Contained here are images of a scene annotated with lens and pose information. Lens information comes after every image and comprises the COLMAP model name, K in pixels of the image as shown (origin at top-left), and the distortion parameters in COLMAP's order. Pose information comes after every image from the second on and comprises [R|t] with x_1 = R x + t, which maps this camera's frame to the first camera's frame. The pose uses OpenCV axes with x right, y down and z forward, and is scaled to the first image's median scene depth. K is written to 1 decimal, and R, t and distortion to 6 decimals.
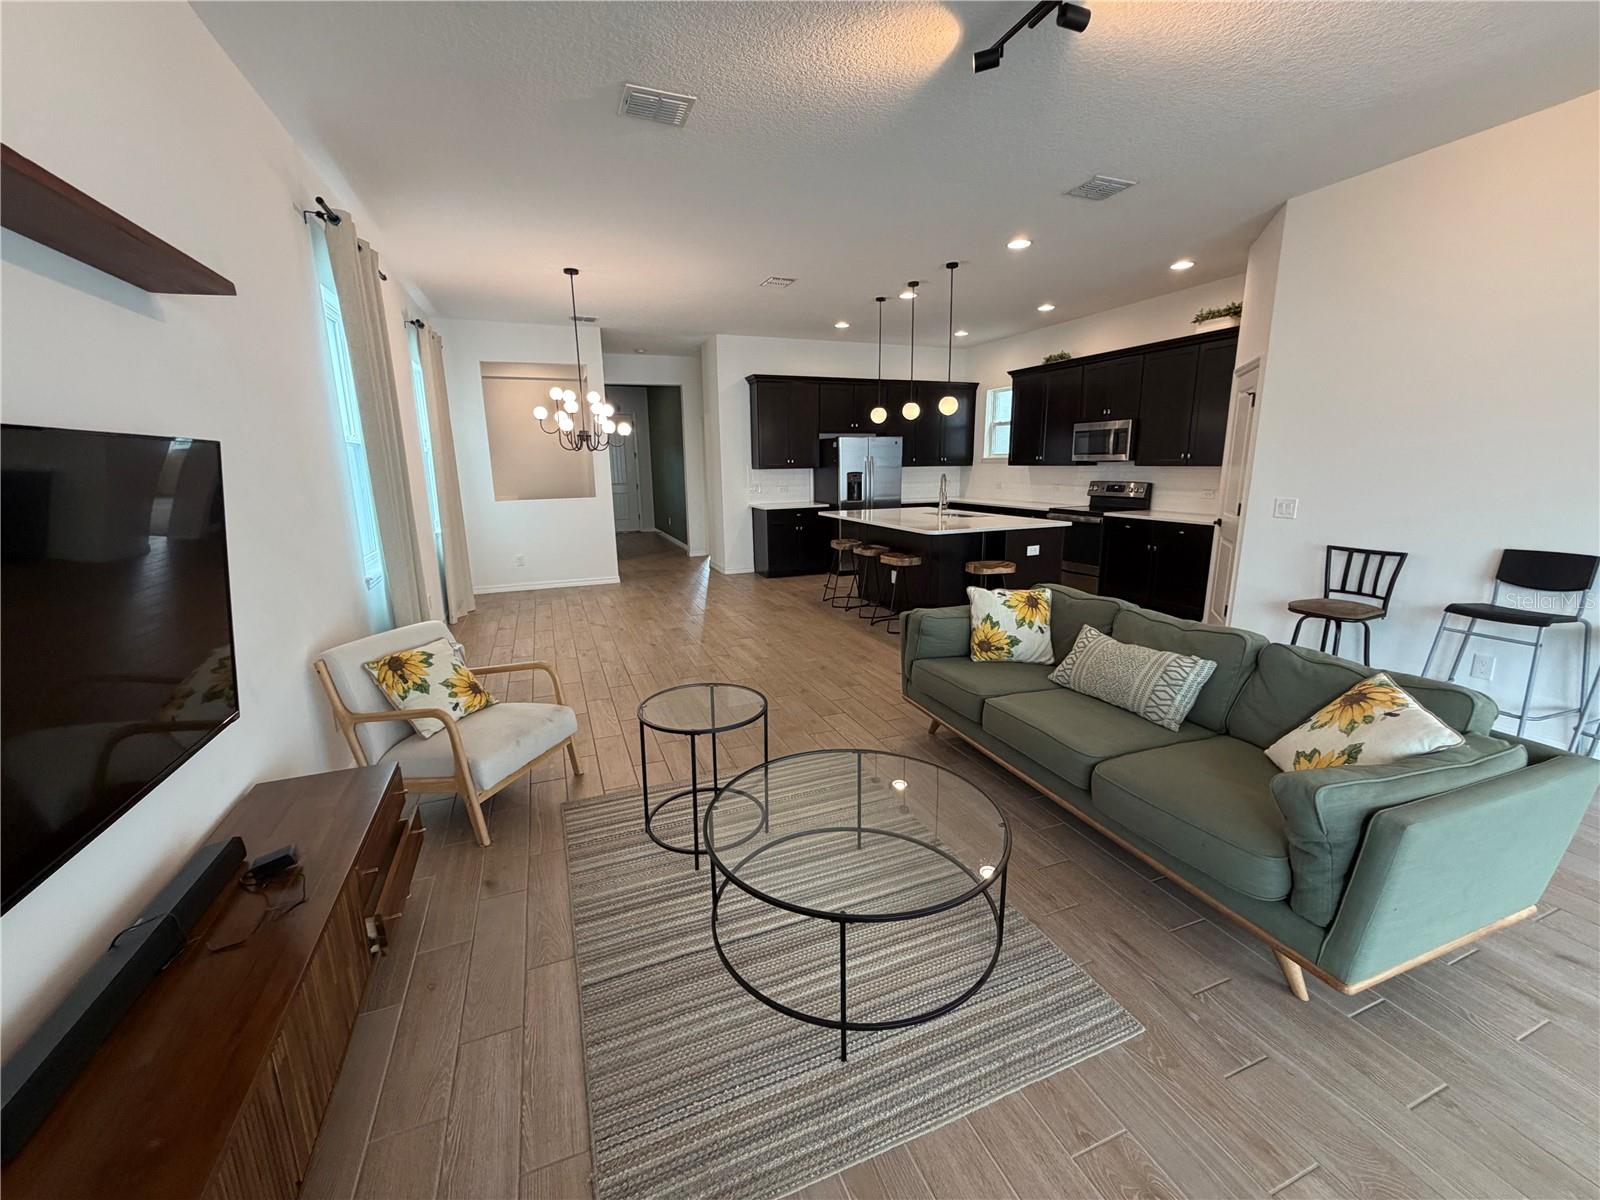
lens RADIAL K [[642.3, 0, 795.5], [0, 642.3, 601.3], [0, 0, 1]] dist [0.002098, -0.000247]
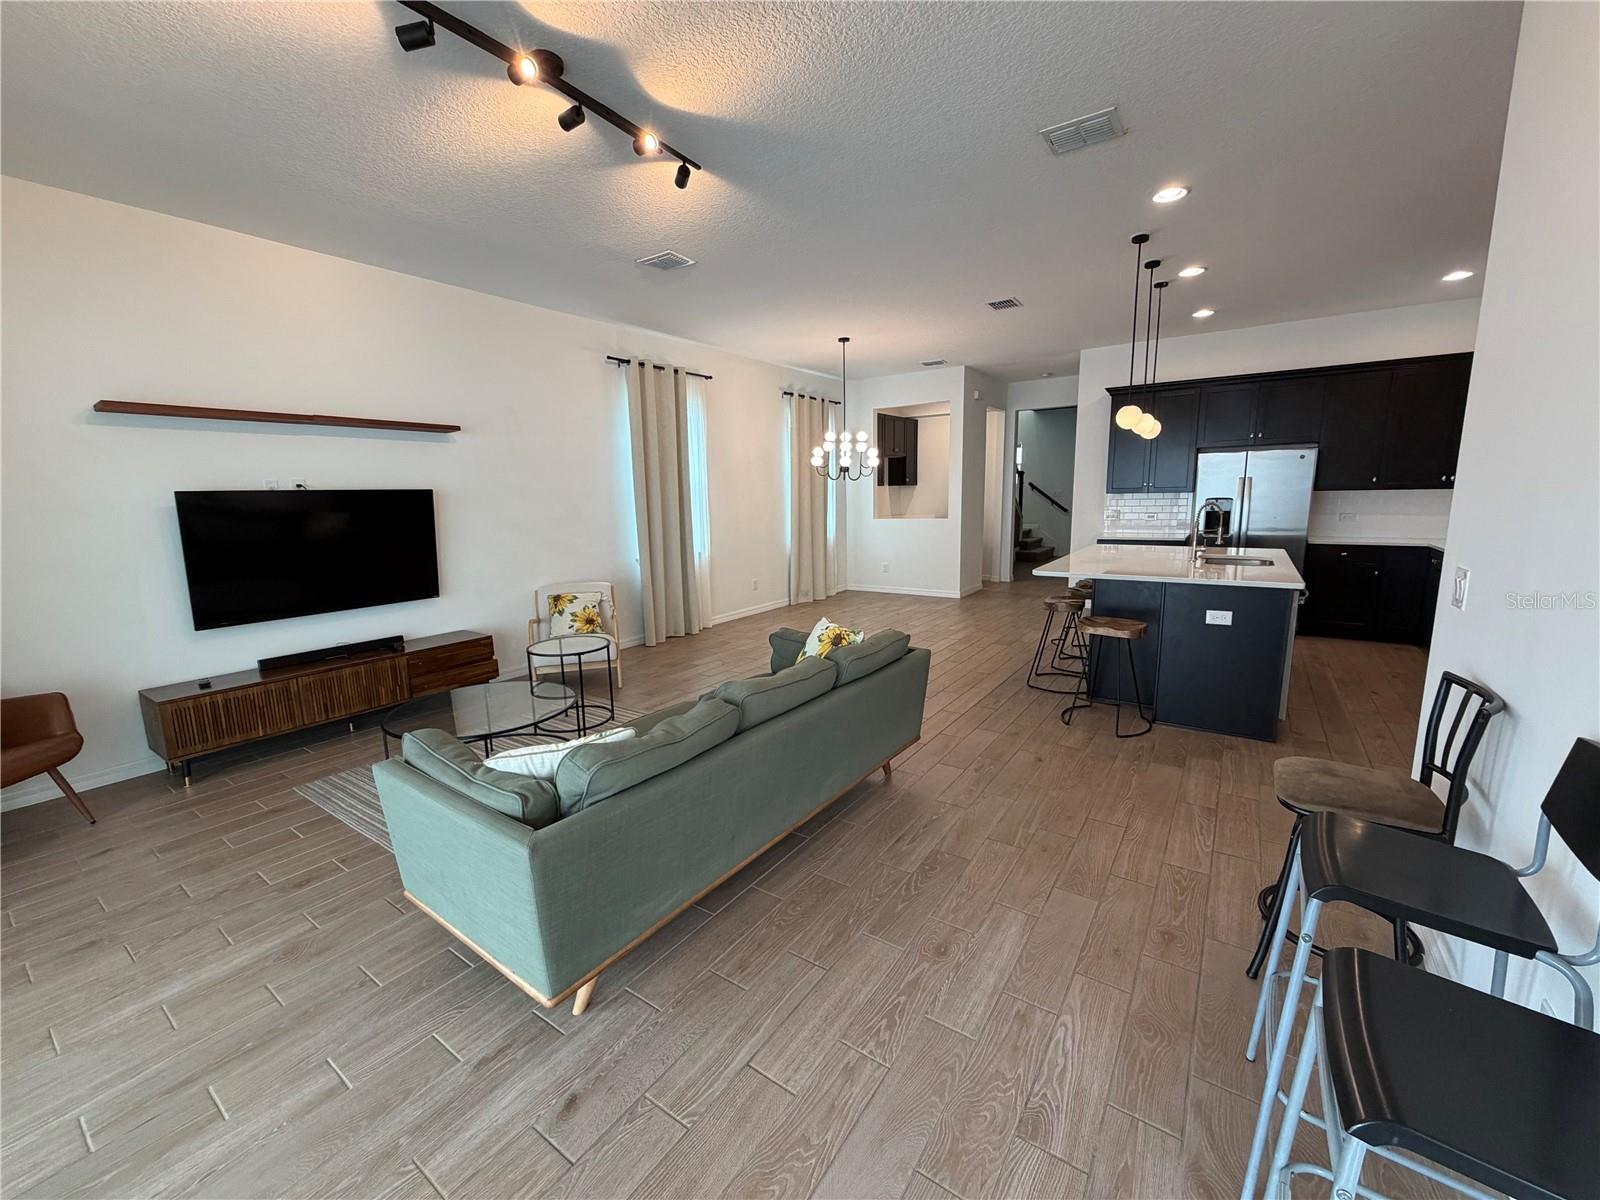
lens RADIAL K [[642.3, 0, 795.9], [0, 642.3, 602.0], [0, 0, 1]] dist [0.002098, -0.000247]
pose [[0.554681, 0.143353, -0.819622, 0.551095], [-0.164976, 0.984438, 0.060532, -0.051098], [0.815544, 0.101642, 0.569699, 0.197486]]
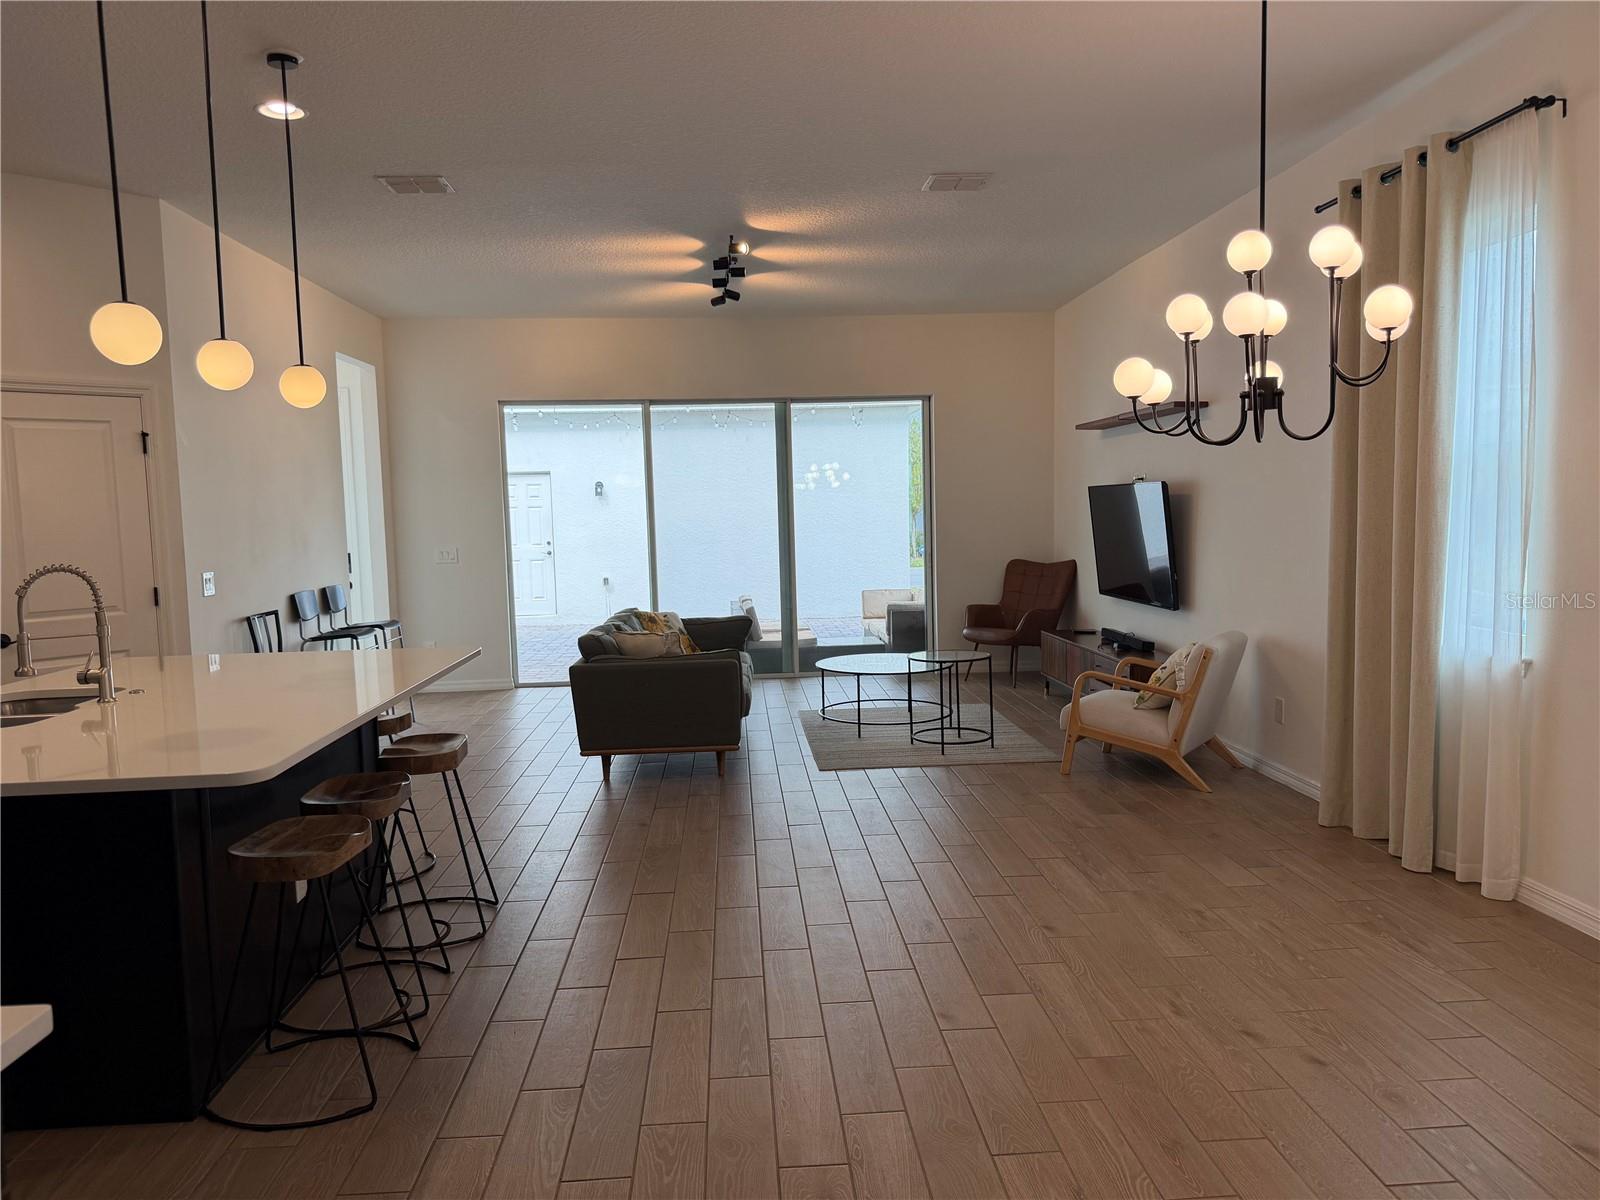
lens RADIAL K [[1125.3, 0, 799.4], [0, 1125.3, 607.7], [0, 0, 1]] dist [0.046483, -0.047719]
pose [[-0.951156, 0.010924, 0.308516, -0.233548], [0.103310, 0.953016, 0.284760, -0.276265], [-0.290910, 0.302724, -0.907596, 1.296808]]
